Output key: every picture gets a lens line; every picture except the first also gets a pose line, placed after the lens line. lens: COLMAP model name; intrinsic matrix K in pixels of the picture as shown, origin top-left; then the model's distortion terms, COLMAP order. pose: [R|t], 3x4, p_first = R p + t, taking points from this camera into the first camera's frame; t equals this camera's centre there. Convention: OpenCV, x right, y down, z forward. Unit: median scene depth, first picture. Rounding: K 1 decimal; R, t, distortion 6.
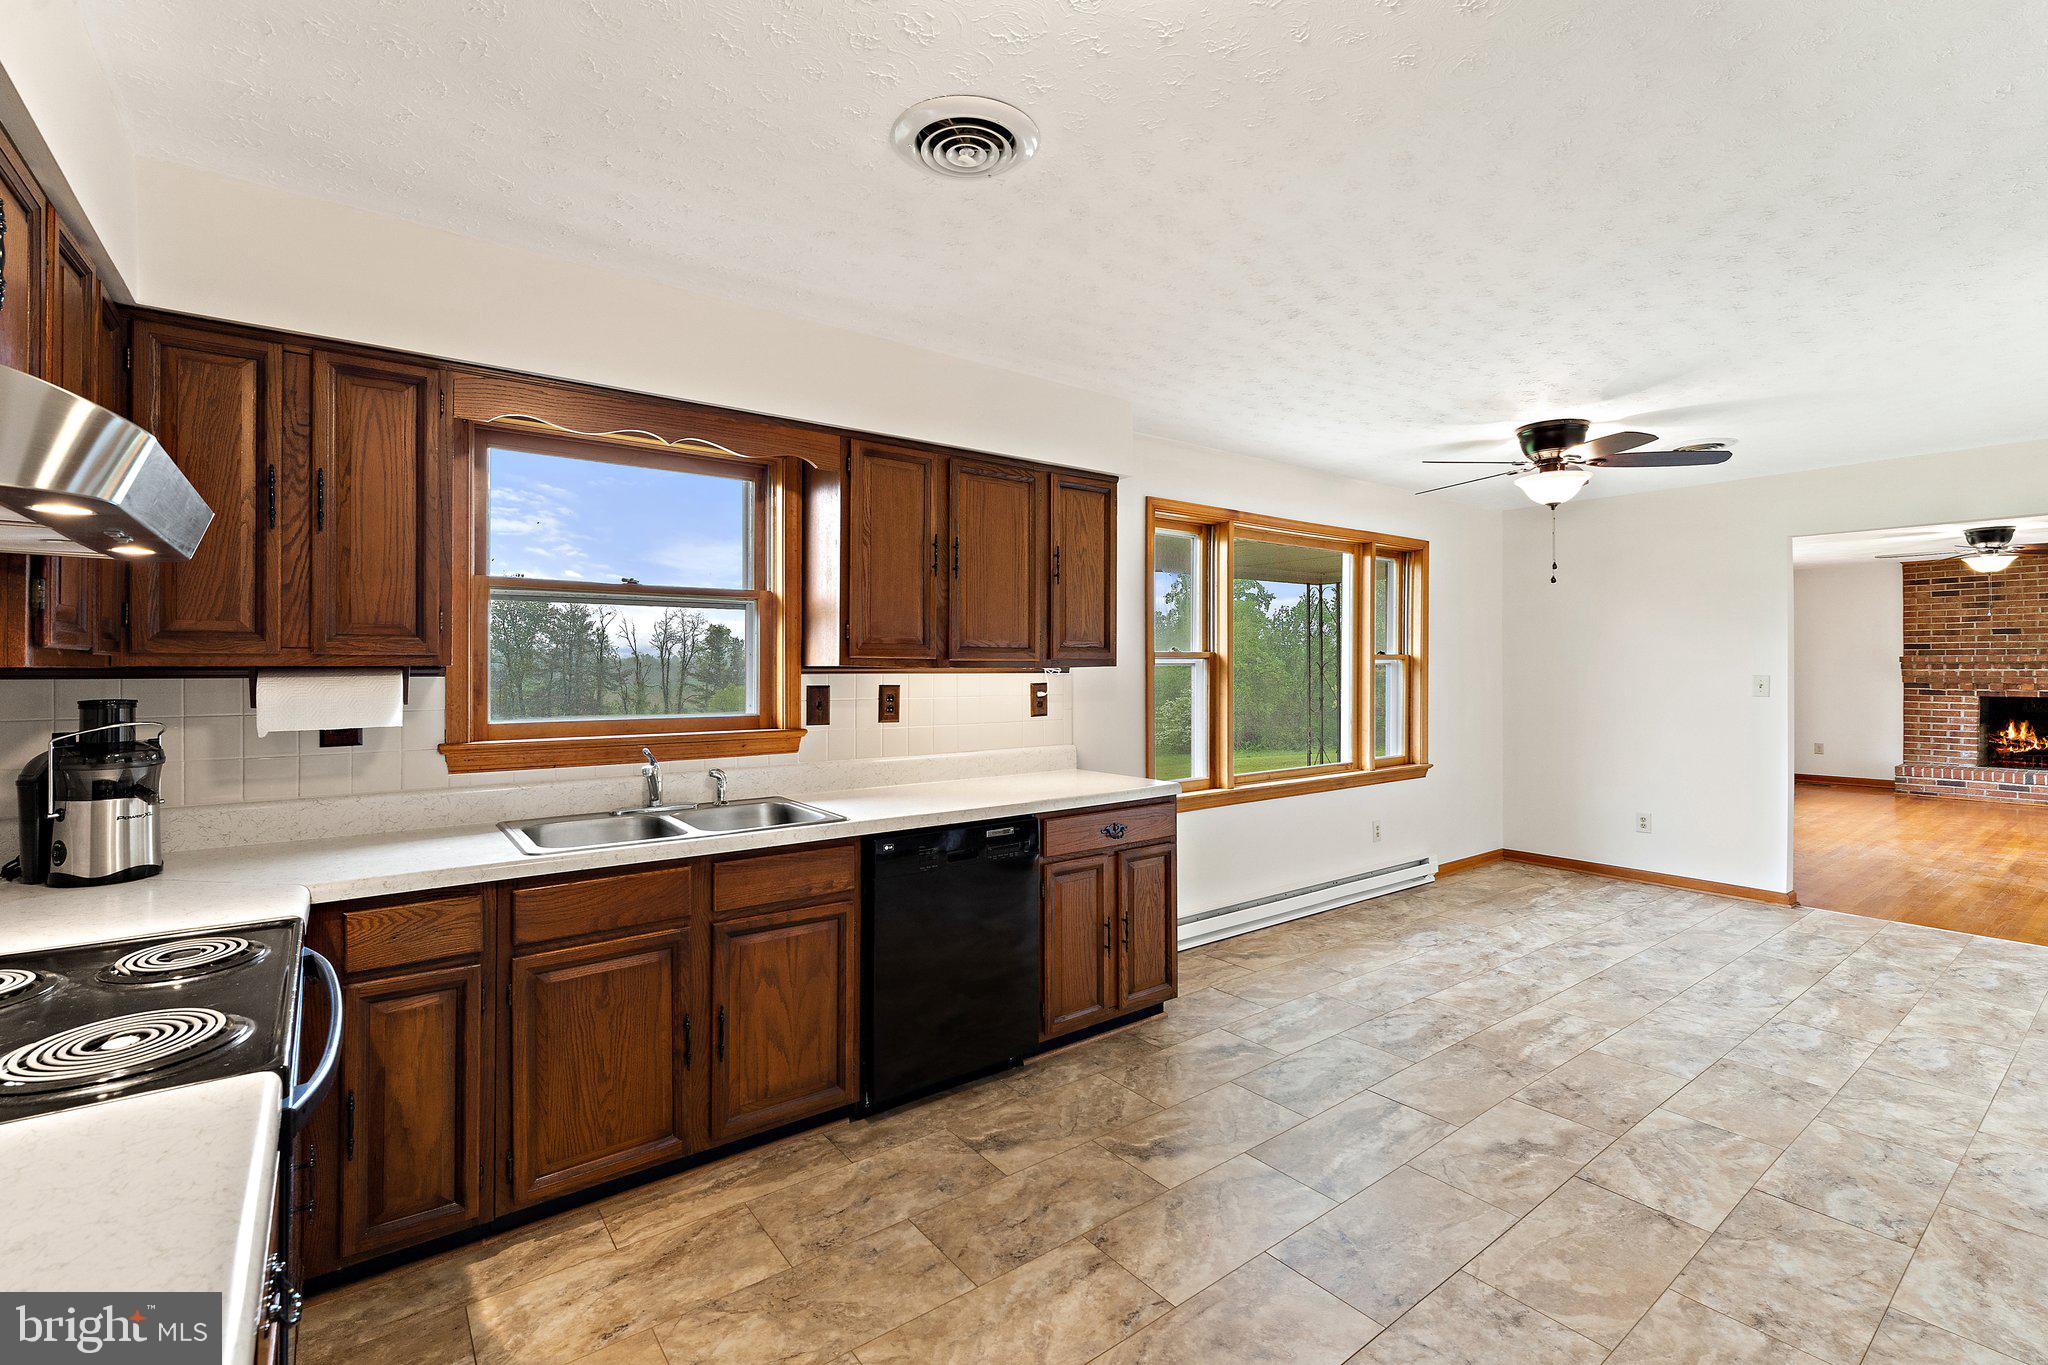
lens RADIAL K [[899.9, 0, 1017.4], [0, 899.9, 664.7], [0, 0, 1]] dist [0.007205, -0.001248]
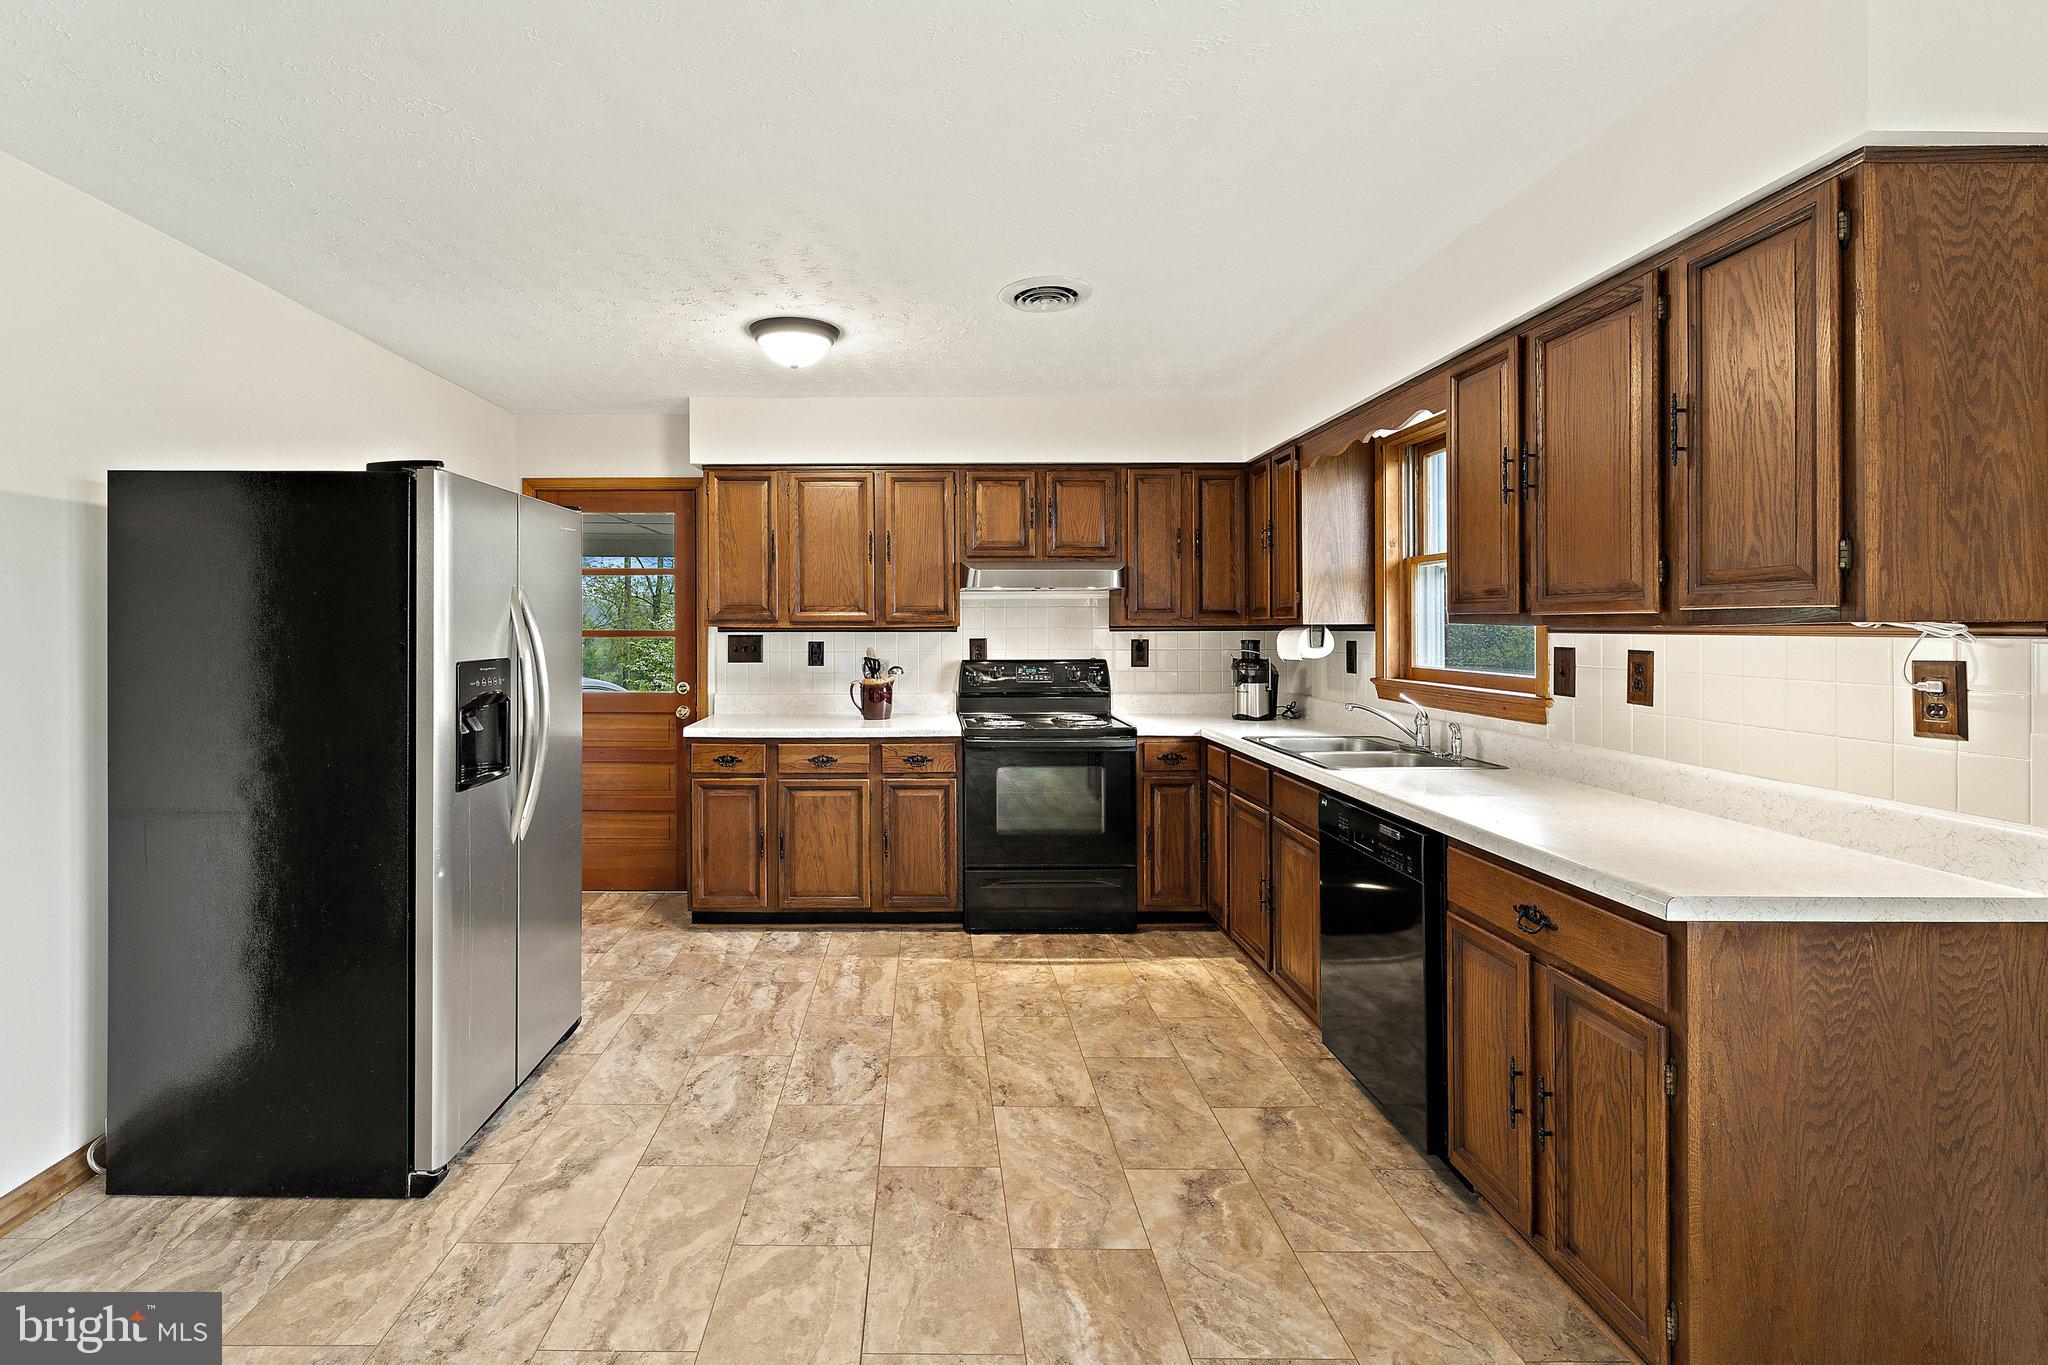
lens RADIAL K [[922.4, 0, 933.1], [0, 922.4, 628.7], [0, 0, 1]] dist [0.008759, -0.002546]
pose [[-0.598398, 0.003335, -0.801192, 0.784865], [0.005519, 0.999985, 0.000040, 0.003156], [0.801180, -0.004398, -0.598408, 1.040554]]
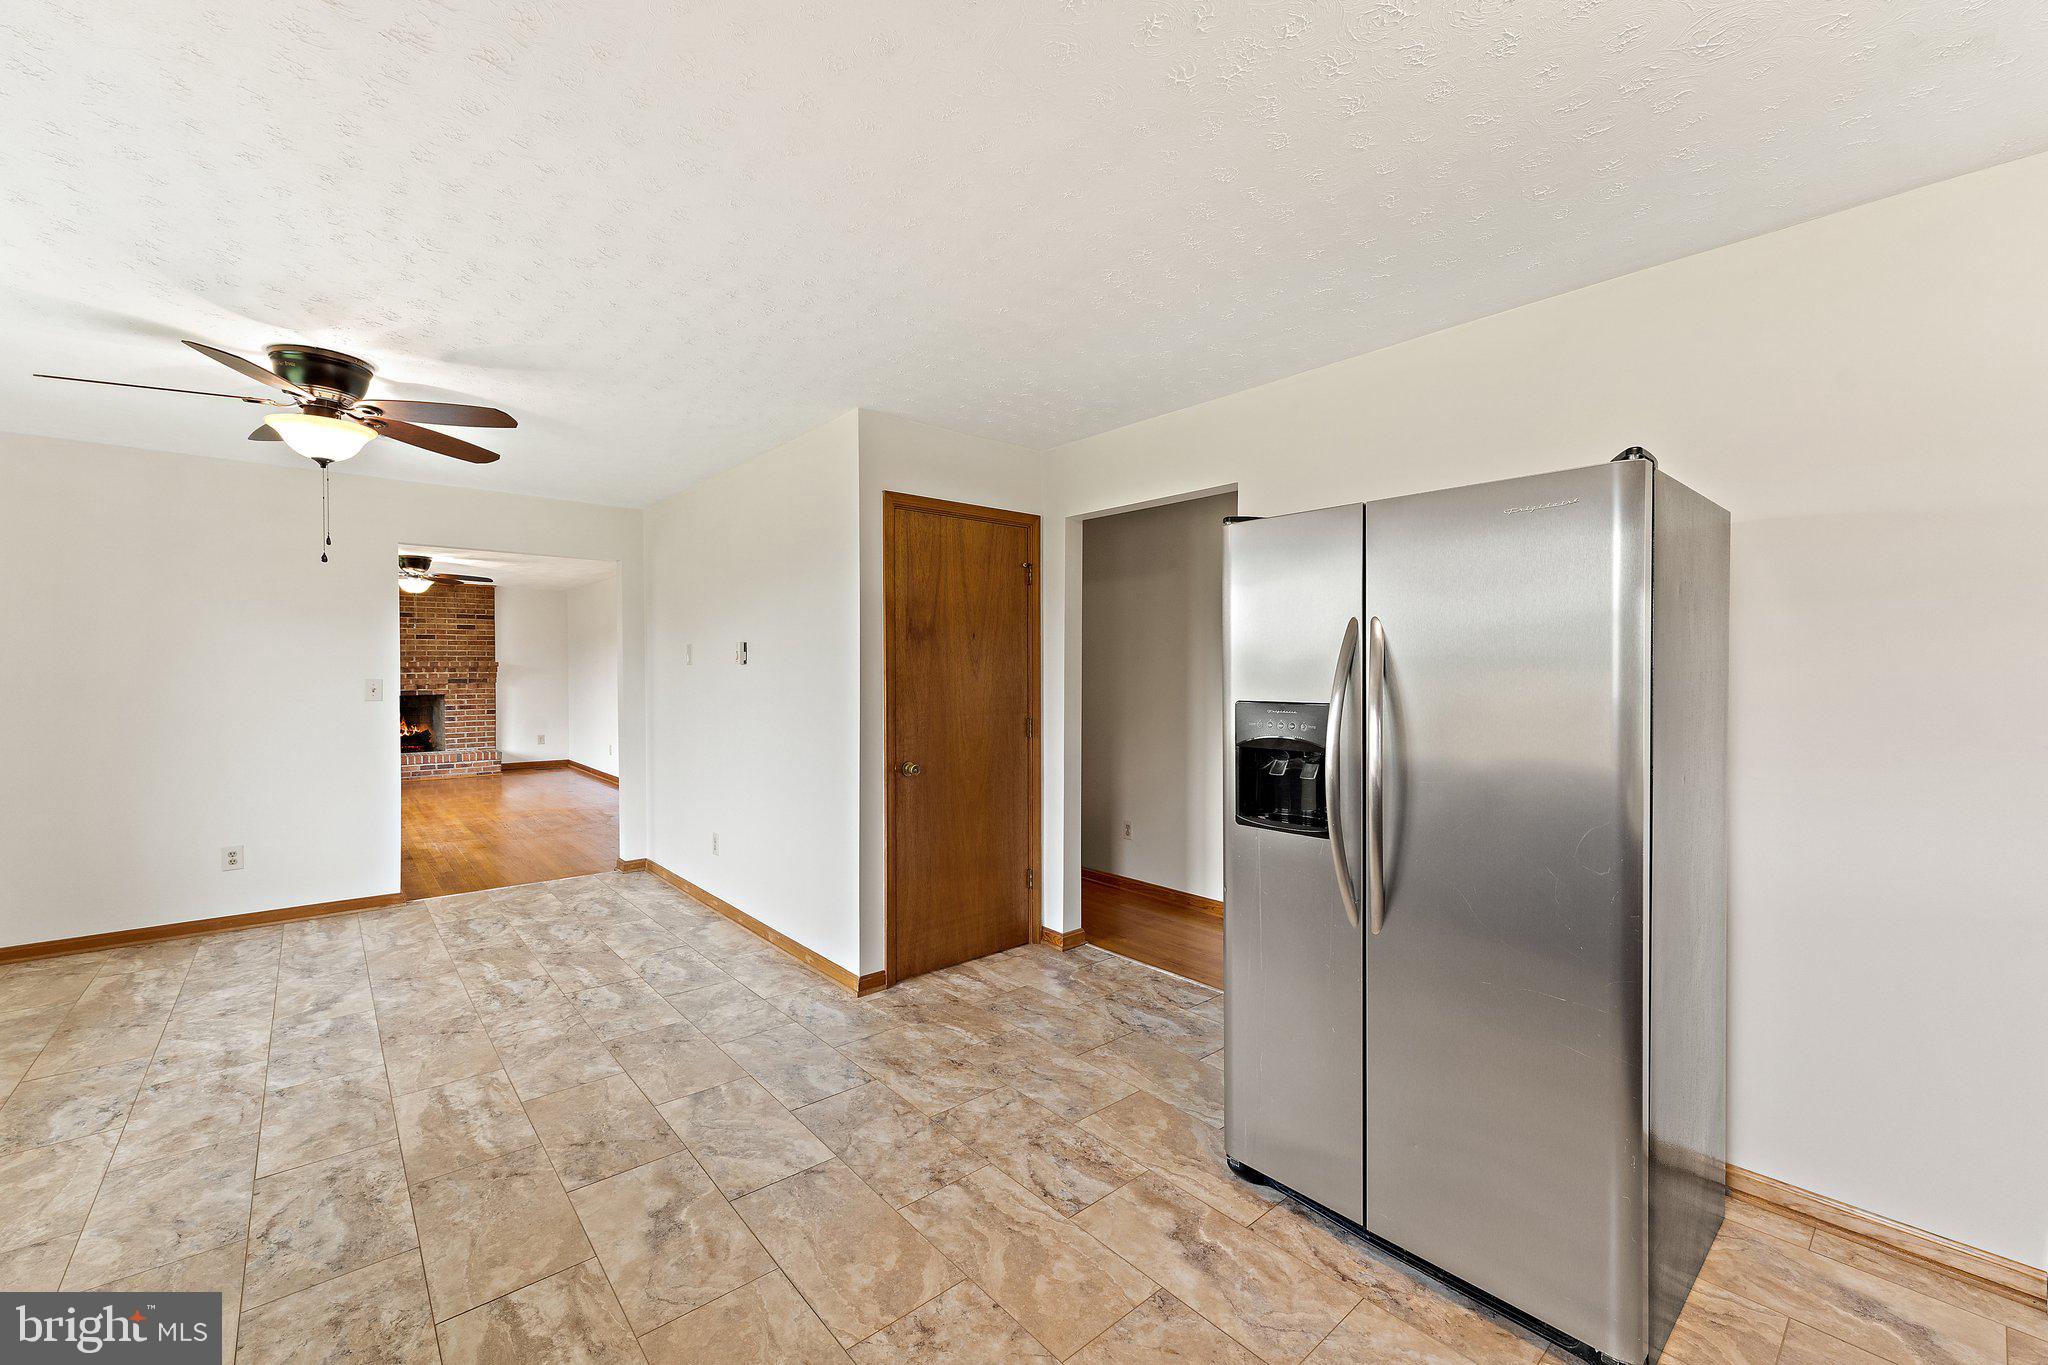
lens RADIAL K [[830.4, 0, 1022.0], [0, 830.4, 685.7], [0, 0, 1]] dist [0.004809, -0.000928]
pose [[-0.068583, -0.016860, 0.997503, -0.203931], [-0.002624, 0.999857, 0.016720, 0.002500], [-0.997642, -0.001471, -0.068617, 0.557198]]
